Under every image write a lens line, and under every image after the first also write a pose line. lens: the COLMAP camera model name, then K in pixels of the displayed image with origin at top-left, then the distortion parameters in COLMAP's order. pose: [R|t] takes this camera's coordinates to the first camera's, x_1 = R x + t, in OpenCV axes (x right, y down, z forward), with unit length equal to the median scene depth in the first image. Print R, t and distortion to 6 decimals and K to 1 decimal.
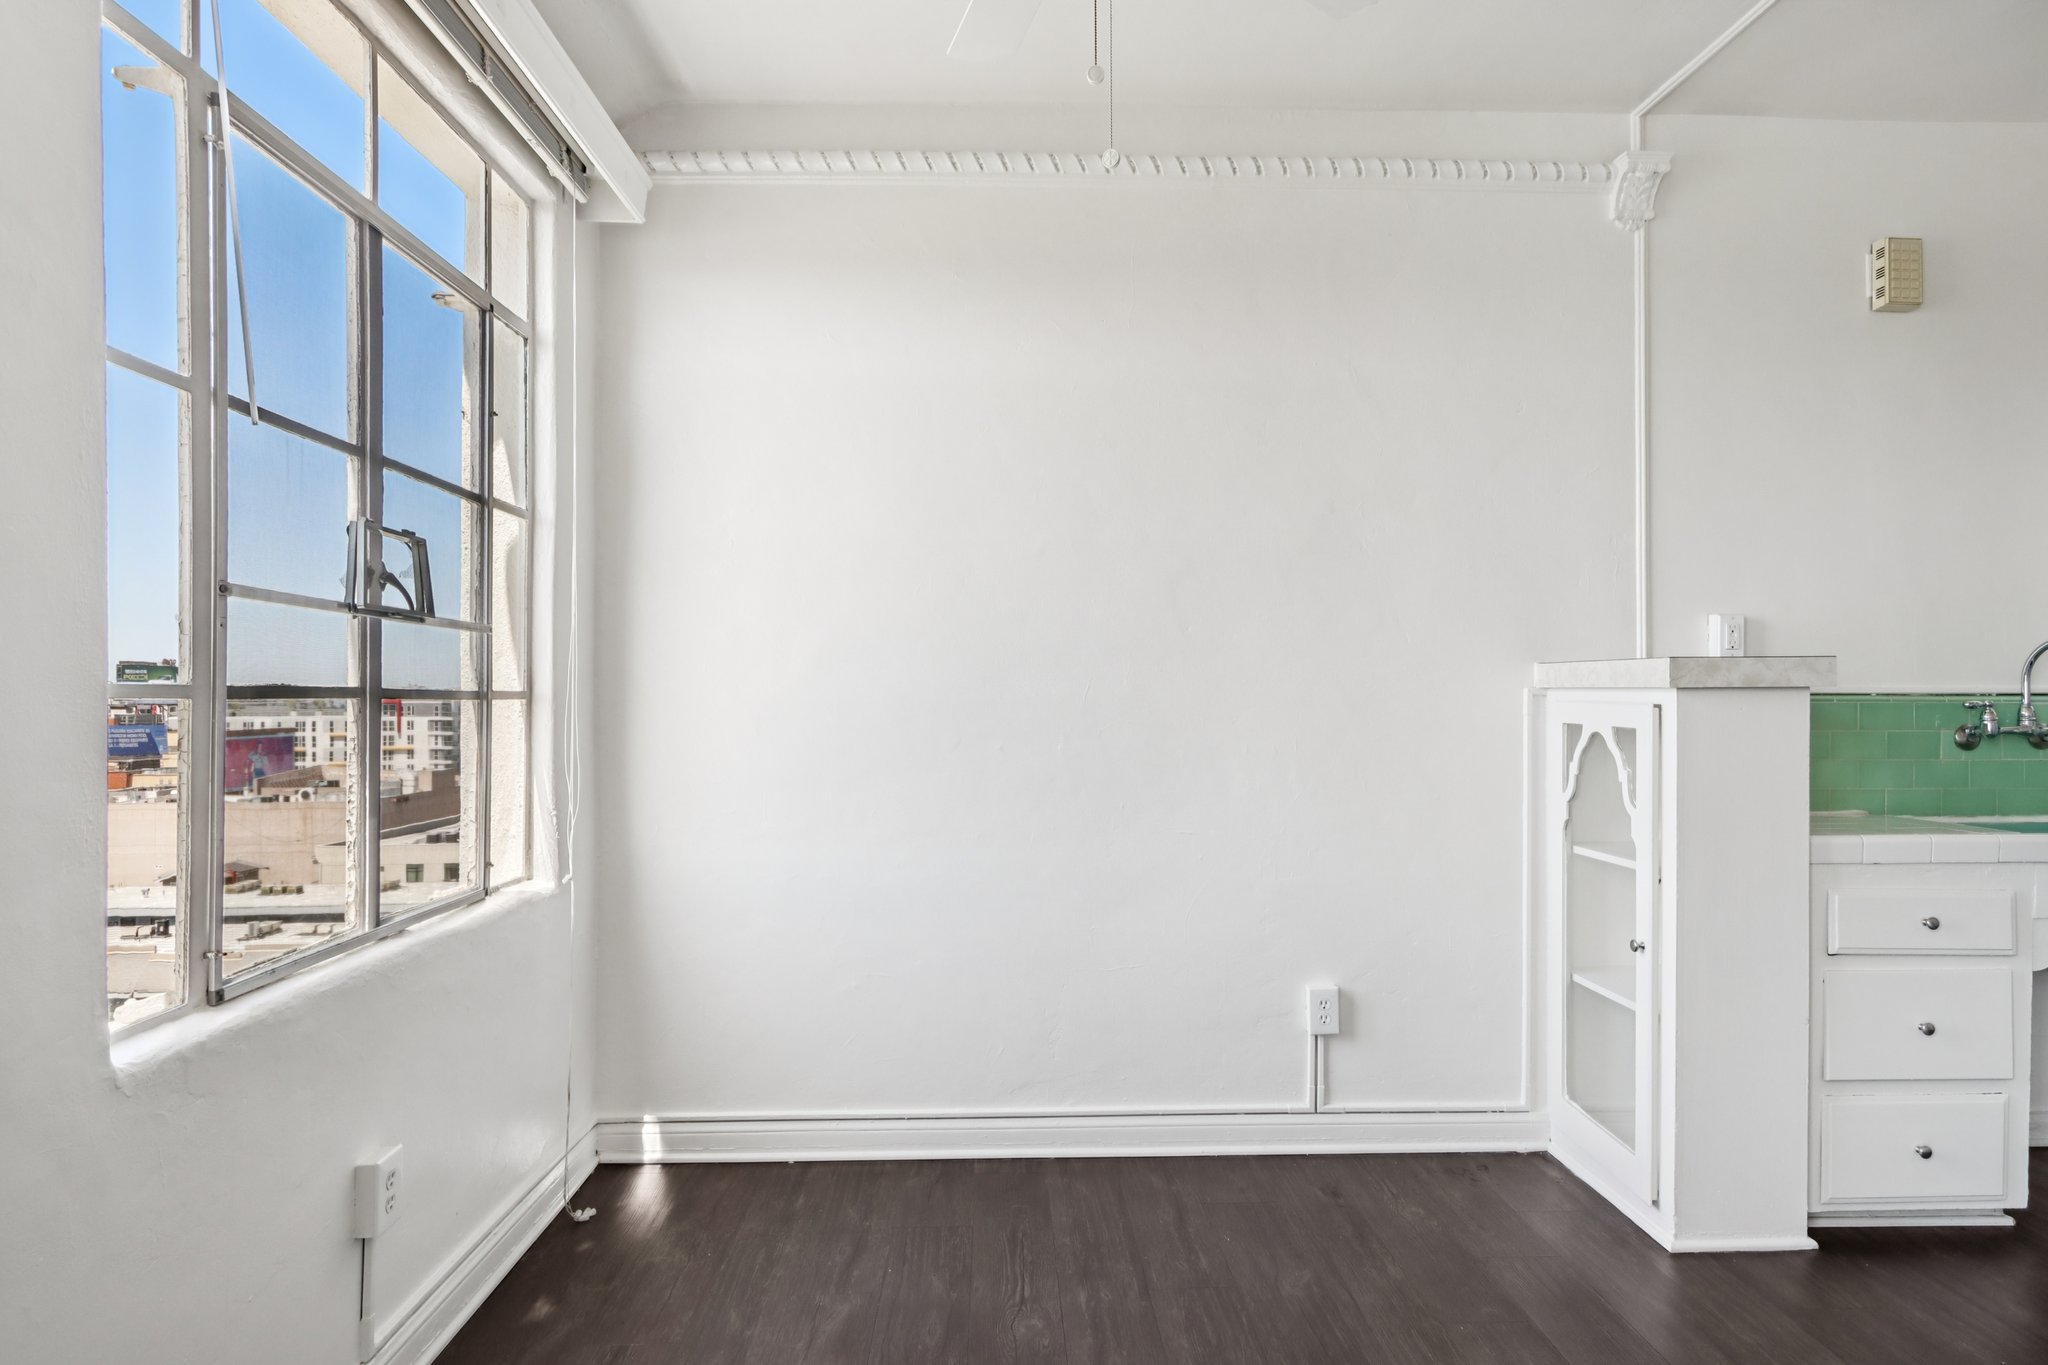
lens RADIAL K [[1188.2, 0, 1025.7], [0, 1188.2, 699.8], [0, 0, 1]] dist [-0.010253, 0.001167]
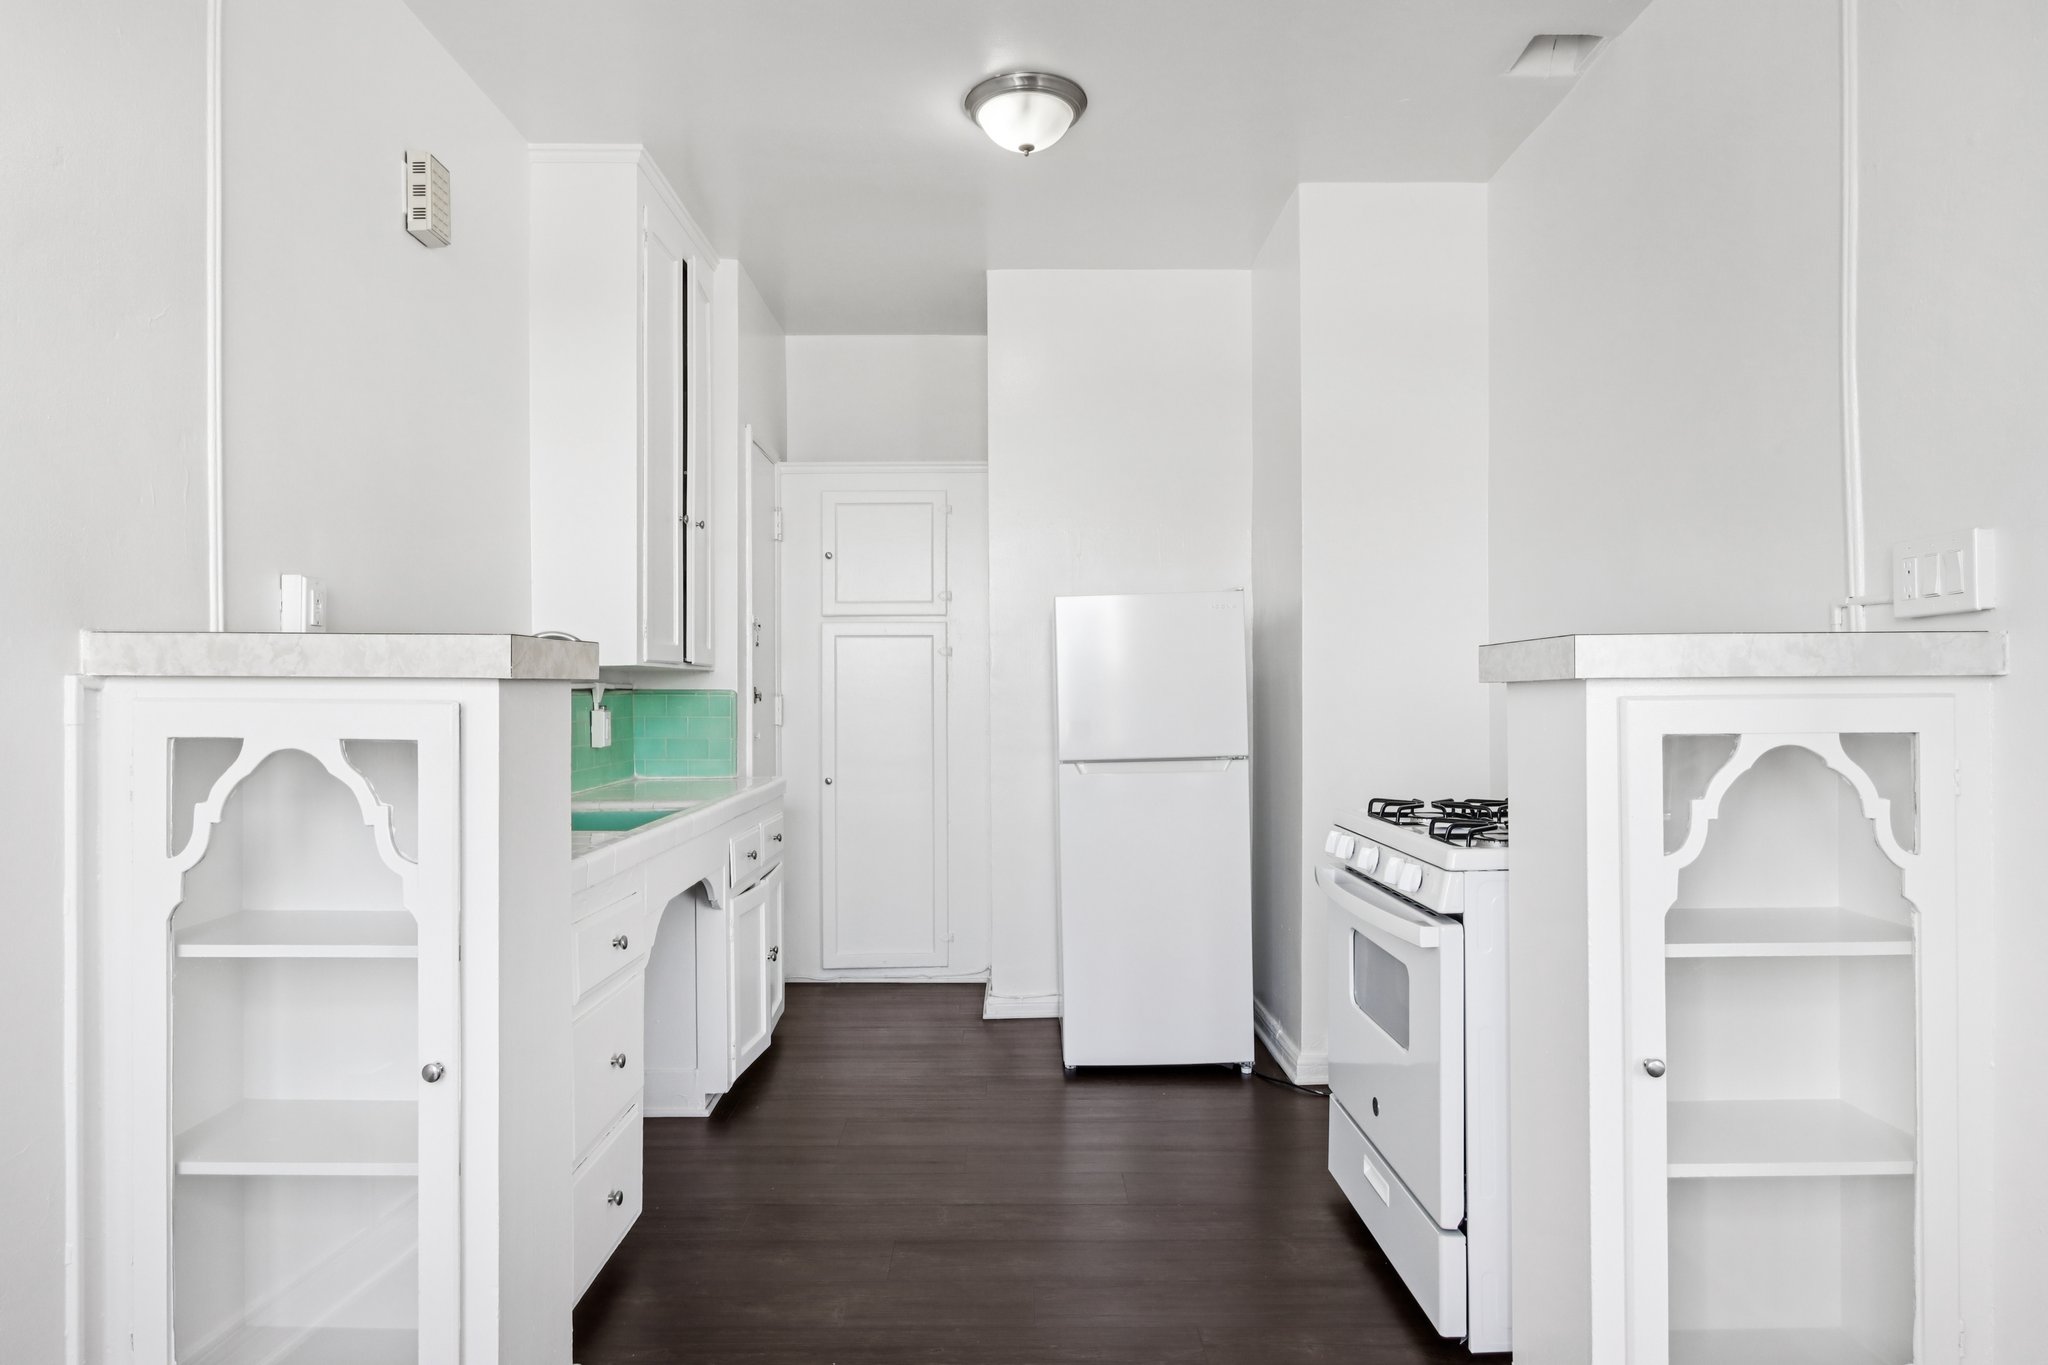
lens RADIAL K [[1188.2, 0, 1025.7], [0, 1188.2, 699.8], [0, 0, 1]] dist [-0.010253, 0.001167]
pose [[0.020743, -0.002120, 0.999783, -0.112447], [-0.005507, 0.999982, 0.002235, -0.002411], [-0.999770, -0.005552, 0.020731, 0.550981]]
